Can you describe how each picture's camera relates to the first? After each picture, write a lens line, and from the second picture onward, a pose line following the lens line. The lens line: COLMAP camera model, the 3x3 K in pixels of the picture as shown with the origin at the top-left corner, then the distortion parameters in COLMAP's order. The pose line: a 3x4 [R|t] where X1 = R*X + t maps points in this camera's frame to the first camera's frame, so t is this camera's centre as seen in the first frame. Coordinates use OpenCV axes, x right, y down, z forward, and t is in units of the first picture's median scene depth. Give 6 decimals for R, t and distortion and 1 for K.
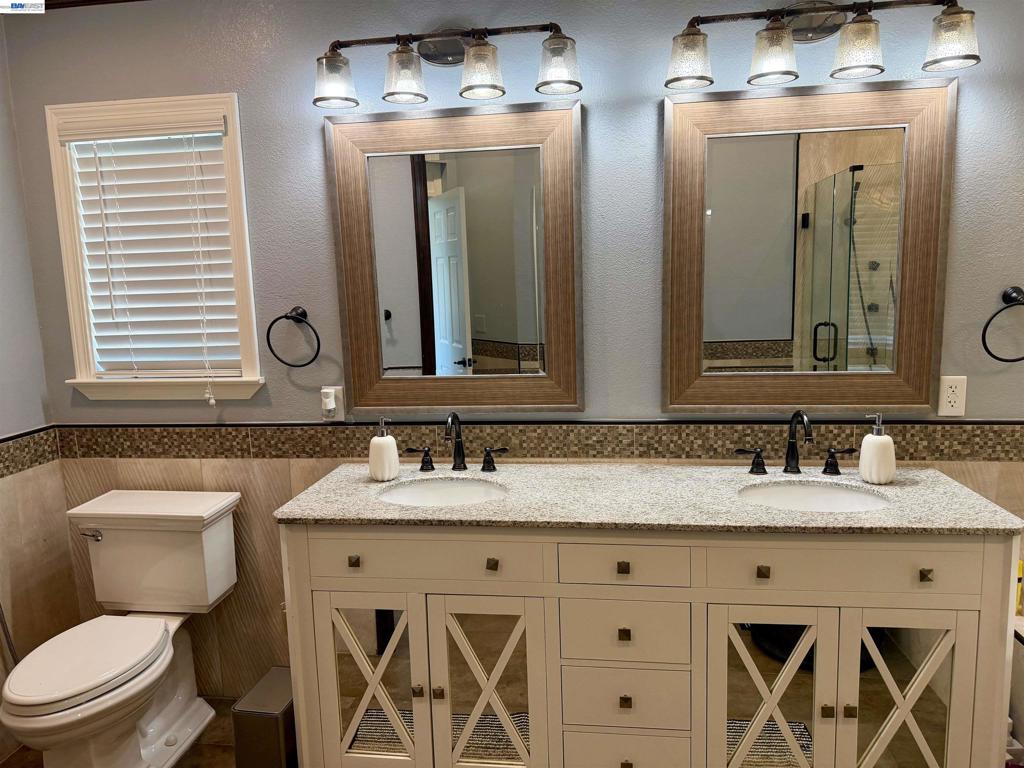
lens RADIAL K [[682.4, 0, 512.0], [0, 682.4, 384.0], [0, 0, 1]] dist [0.056371, -0.104141]
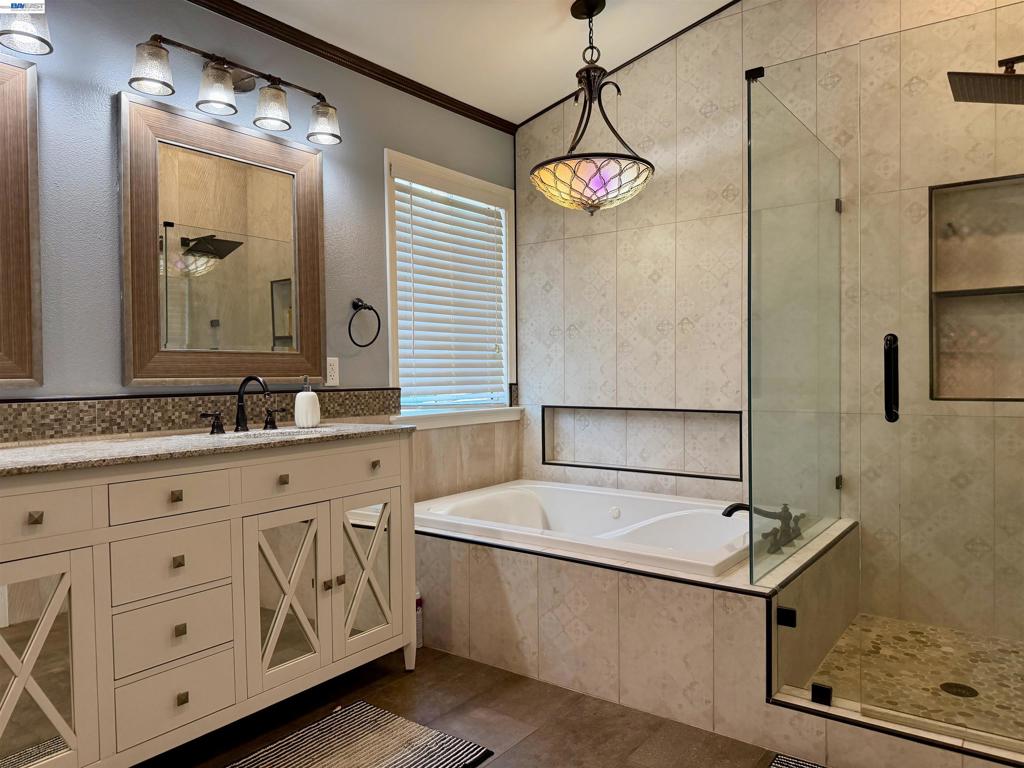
lens RADIAL K [[695.5, 0, 512.0], [0, 695.5, 384.0], [0, 0, 1]] dist [-0.043615, 0.003192]
pose [[0.479181, 0.007236, 0.877686, -0.398712], [0.114885, 0.990846, -0.070891, 0.175874], [-0.870165, 0.134803, 0.473964, 0.015038]]
